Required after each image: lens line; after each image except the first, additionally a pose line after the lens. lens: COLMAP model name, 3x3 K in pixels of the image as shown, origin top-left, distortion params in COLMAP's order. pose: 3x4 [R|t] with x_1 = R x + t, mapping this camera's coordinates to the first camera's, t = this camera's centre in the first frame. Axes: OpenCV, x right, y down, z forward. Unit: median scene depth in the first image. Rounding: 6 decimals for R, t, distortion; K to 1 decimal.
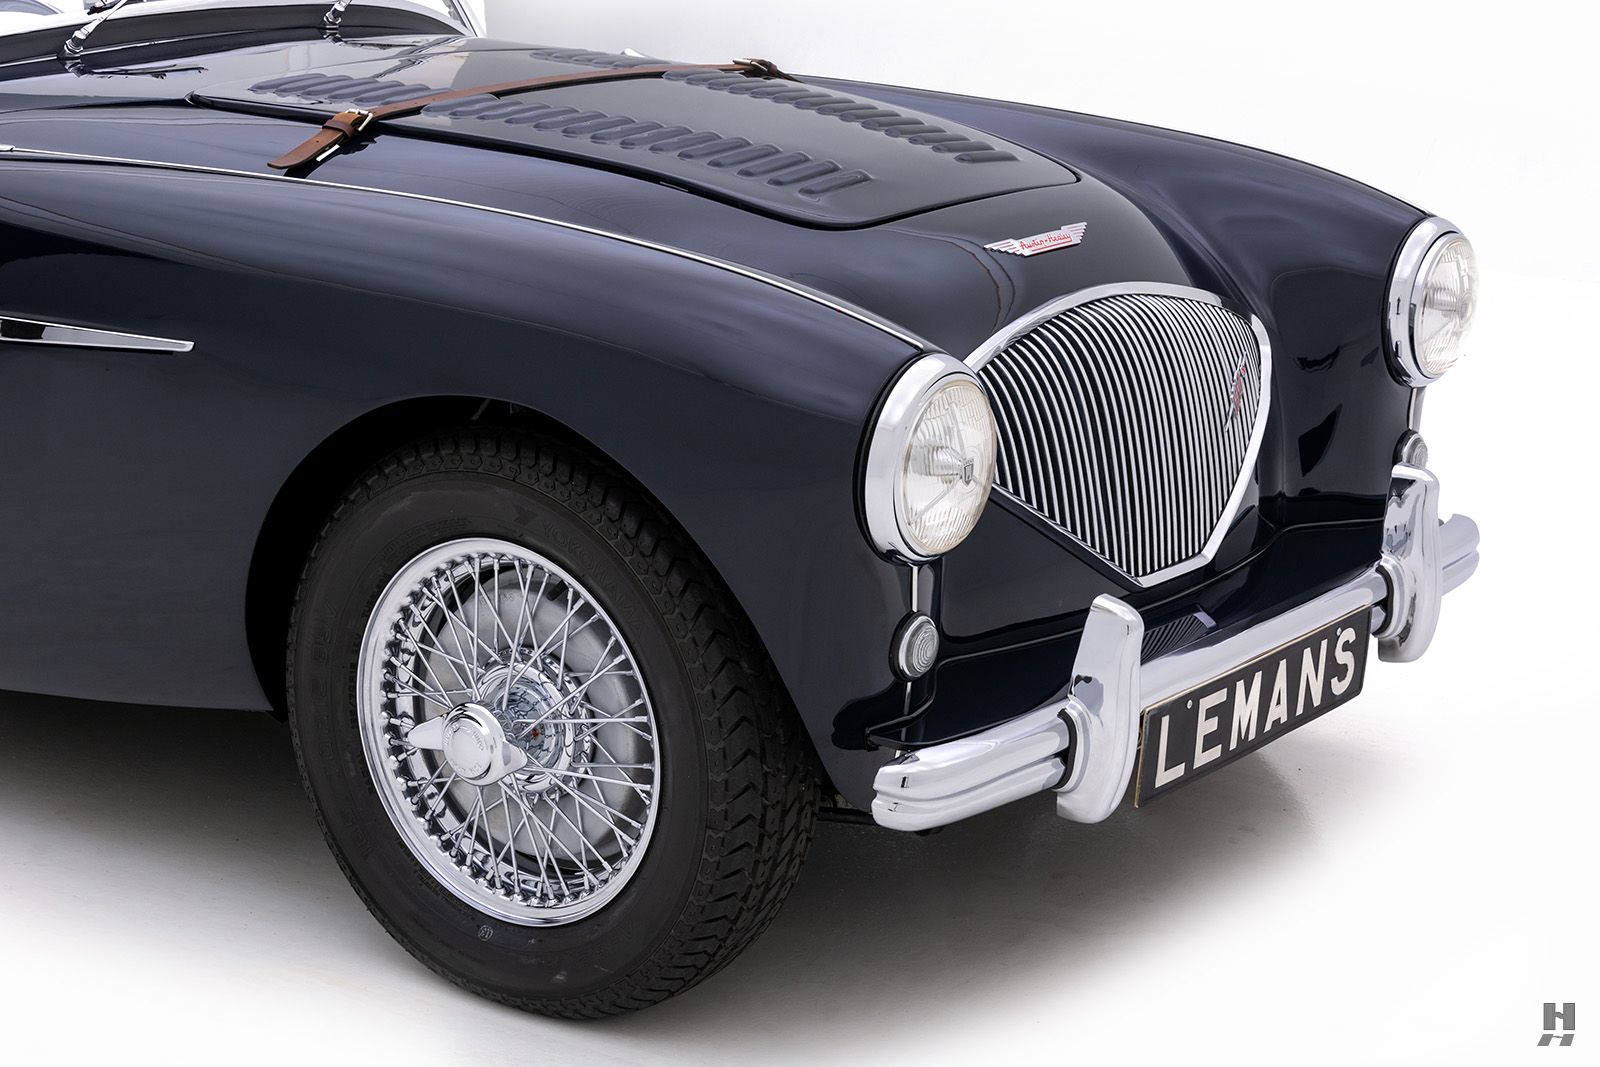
lens RADIAL K [[3347.1, 0, 797.1], [0, 3347.1, 533.6], [0, 0, 1]] dist [-0.006283, 0.000000]
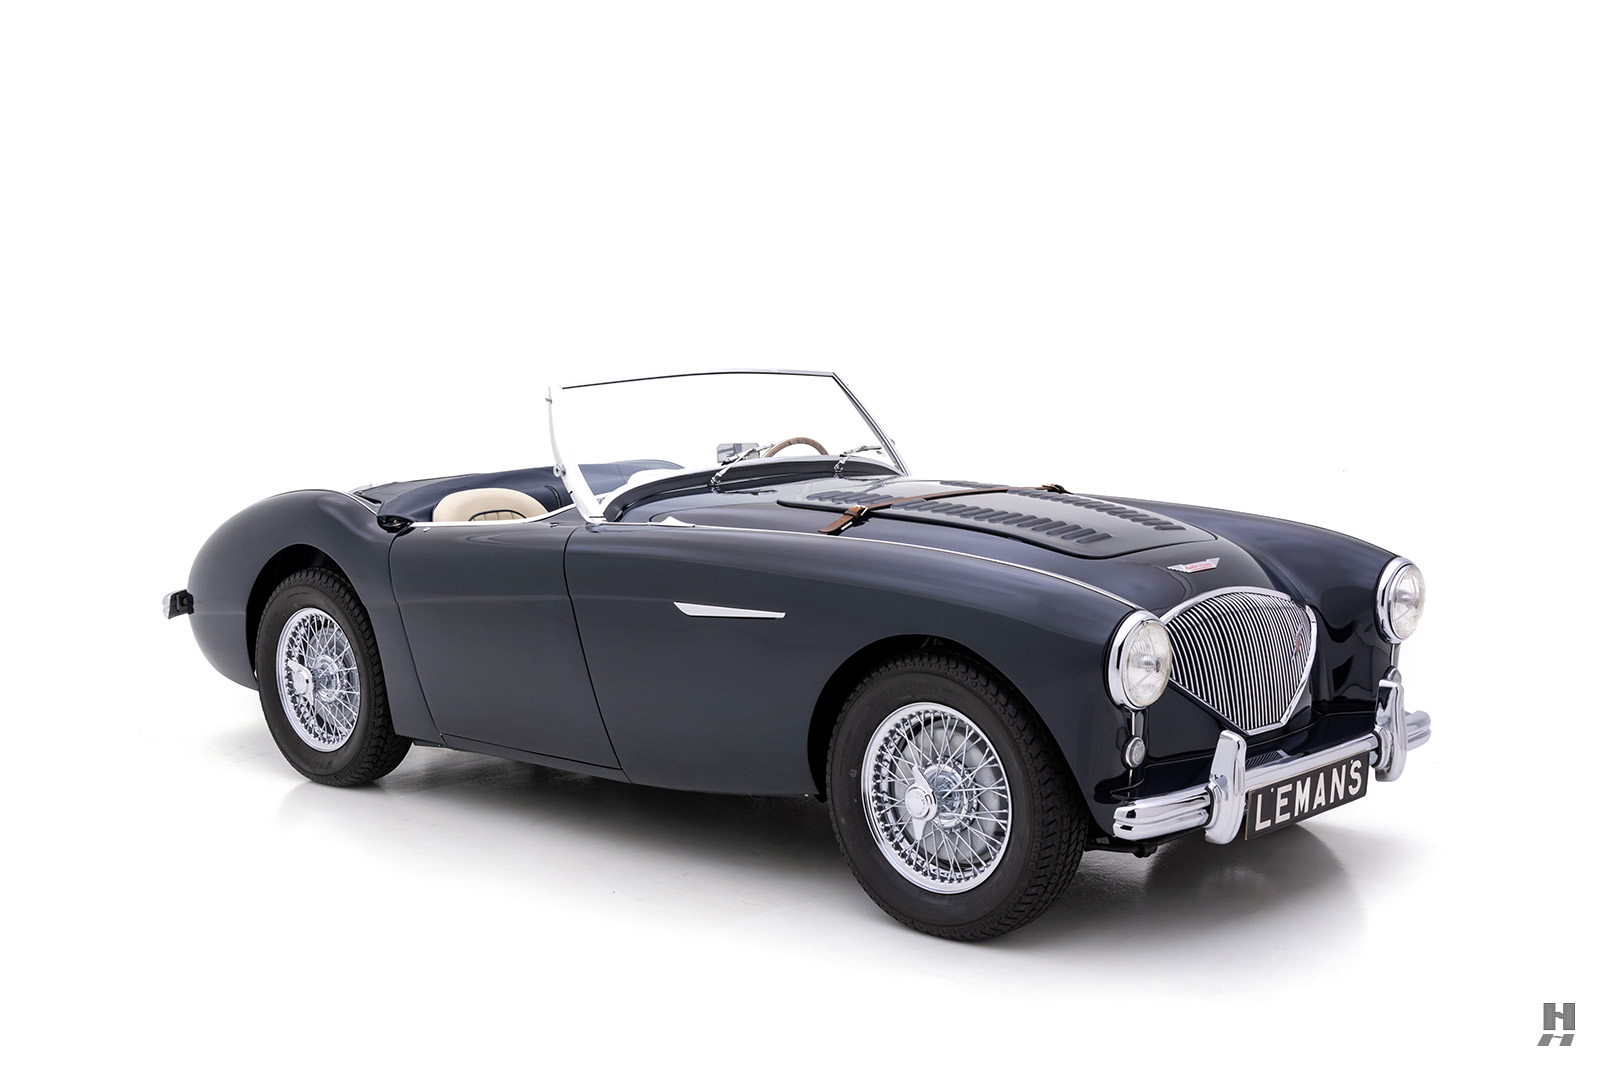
lens RADIAL K [[2149.7, 0, 791.7], [0, 2149.7, 542.6], [0, 0, 1]] dist [-0.020433, 0.000000]
pose [[0.991575, -0.006437, -0.129377, -0.001840], [-0.010471, 0.991512, -0.129591, 0.070526], [0.129113, 0.129854, 0.983091, -0.317251]]
